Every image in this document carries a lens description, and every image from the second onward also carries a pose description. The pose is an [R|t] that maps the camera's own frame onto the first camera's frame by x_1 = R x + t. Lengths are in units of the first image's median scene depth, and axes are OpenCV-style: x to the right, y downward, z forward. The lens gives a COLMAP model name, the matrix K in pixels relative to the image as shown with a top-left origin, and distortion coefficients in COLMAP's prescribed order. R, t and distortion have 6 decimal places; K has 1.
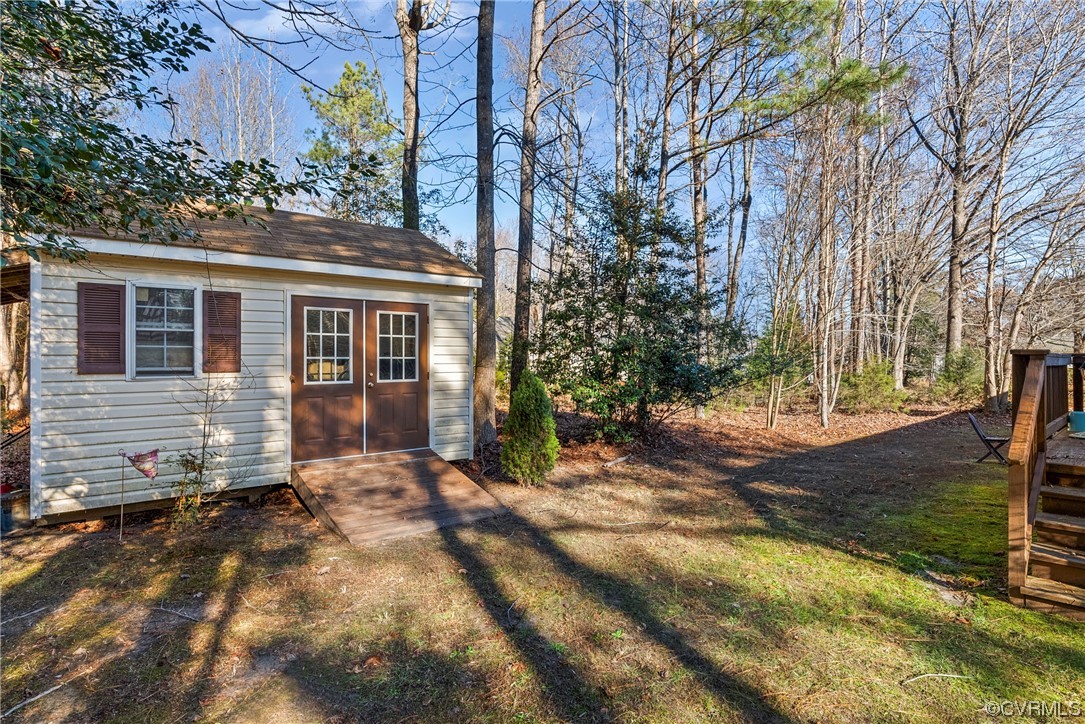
lens RADIAL K [[558.9, 0, 545.2], [0, 558.9, 358.1], [0, 0, 1]] dist [-0.006427, -0.000450]
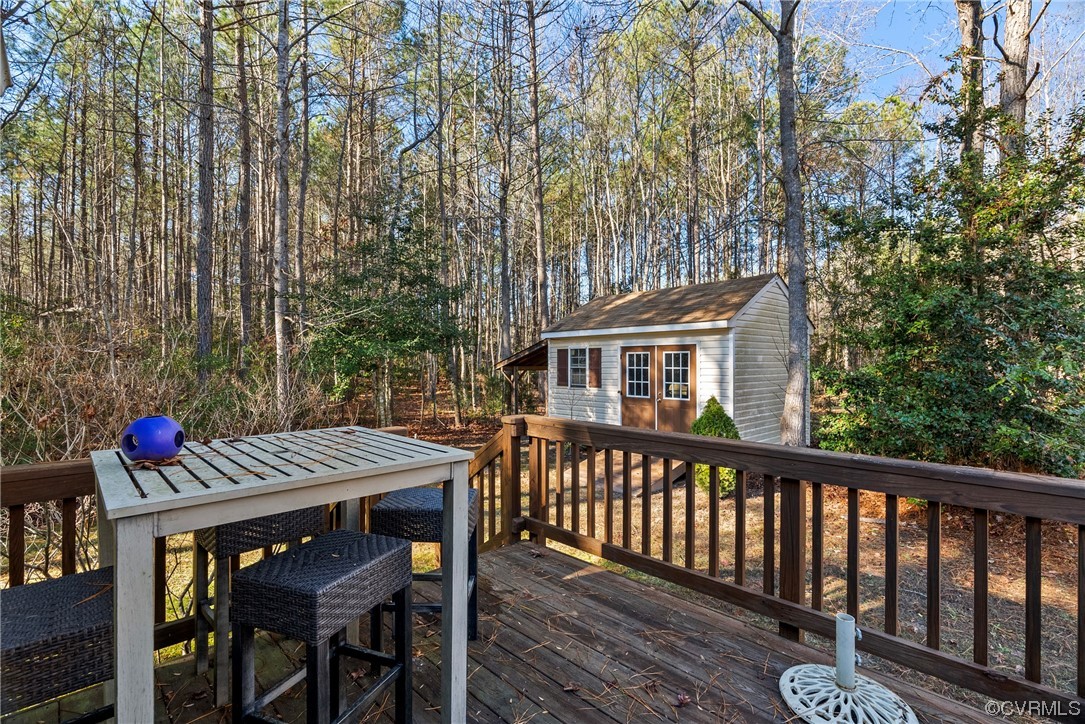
lens RADIAL K [[488.8, 0, 543.0], [0, 488.8, 360.3], [0, 0, 1]] dist [-0.010095, 0.000841]
pose [[0.016931, -0.001403, -0.999856, 1.140251], [0.002041, 0.999997, -0.001368, -0.067080], [0.999855, -0.002017, 0.016934, 0.730767]]
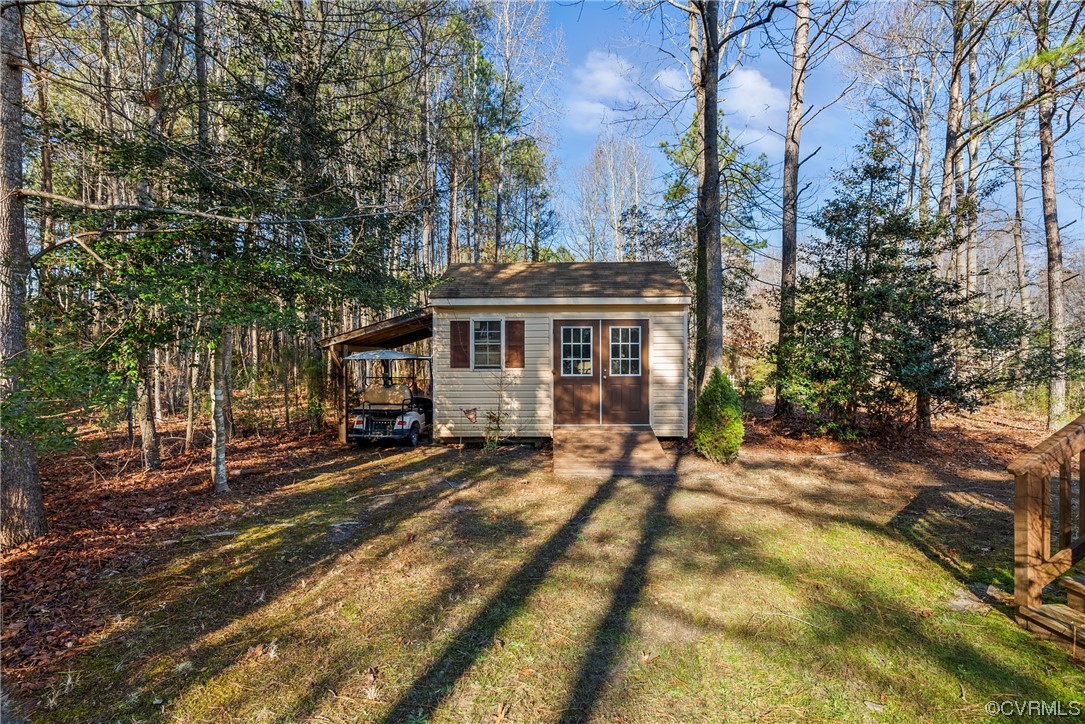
lens RADIAL K [[488.8, 0, 543.0], [0, 488.8, 360.3], [0, 0, 1]] dist [-0.010095, 0.000841]
pose [[0.758413, 0.002537, -0.651770, 0.441089], [0.002387, 0.999975, 0.006669, -0.006295], [0.651770, -0.006614, 0.758388, -0.082047]]
